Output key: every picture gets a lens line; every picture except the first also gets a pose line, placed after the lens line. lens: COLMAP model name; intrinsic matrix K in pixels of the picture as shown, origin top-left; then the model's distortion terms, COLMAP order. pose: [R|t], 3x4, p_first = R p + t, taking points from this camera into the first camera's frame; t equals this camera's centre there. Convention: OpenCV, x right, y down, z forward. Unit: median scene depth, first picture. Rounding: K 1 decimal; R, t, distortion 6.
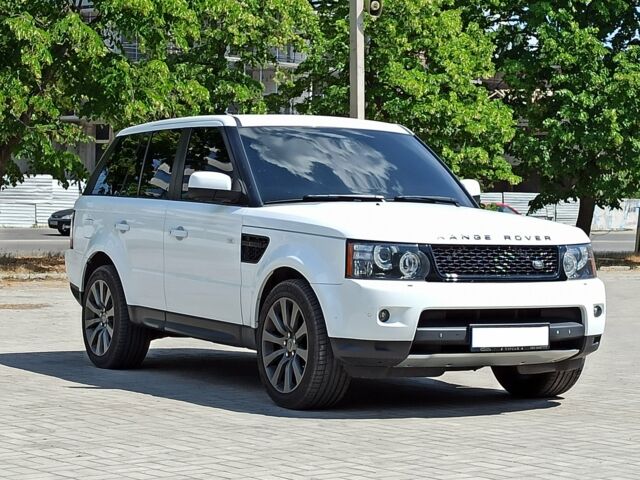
lens RADIAL K [[1627.7, 0, 320.0], [0, 1627.7, 240.0], [0, 0, 1]] dist [0.053810, 0.493856]
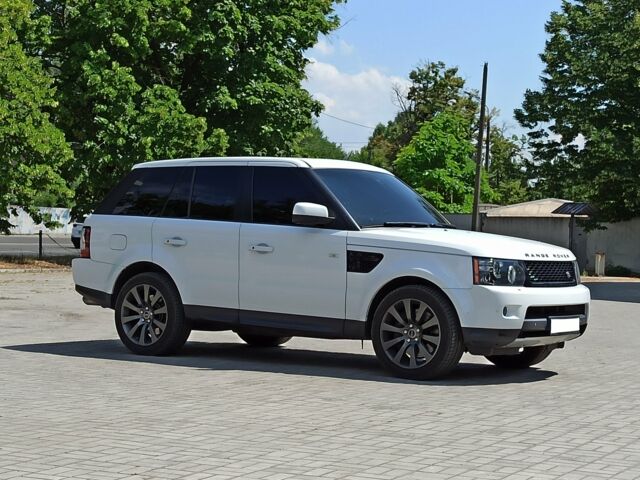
lens RADIAL K [[1447.5, 0, 320.0], [0, 1447.5, 240.0], [0, 0, 1]] dist [0.107669, 0.199546]
pose [[0.894399, 0.010477, 0.447146, -0.627158], [-0.010455, 0.999942, -0.002517, -0.009676], [-0.447147, -0.002423, 0.894457, -0.048235]]
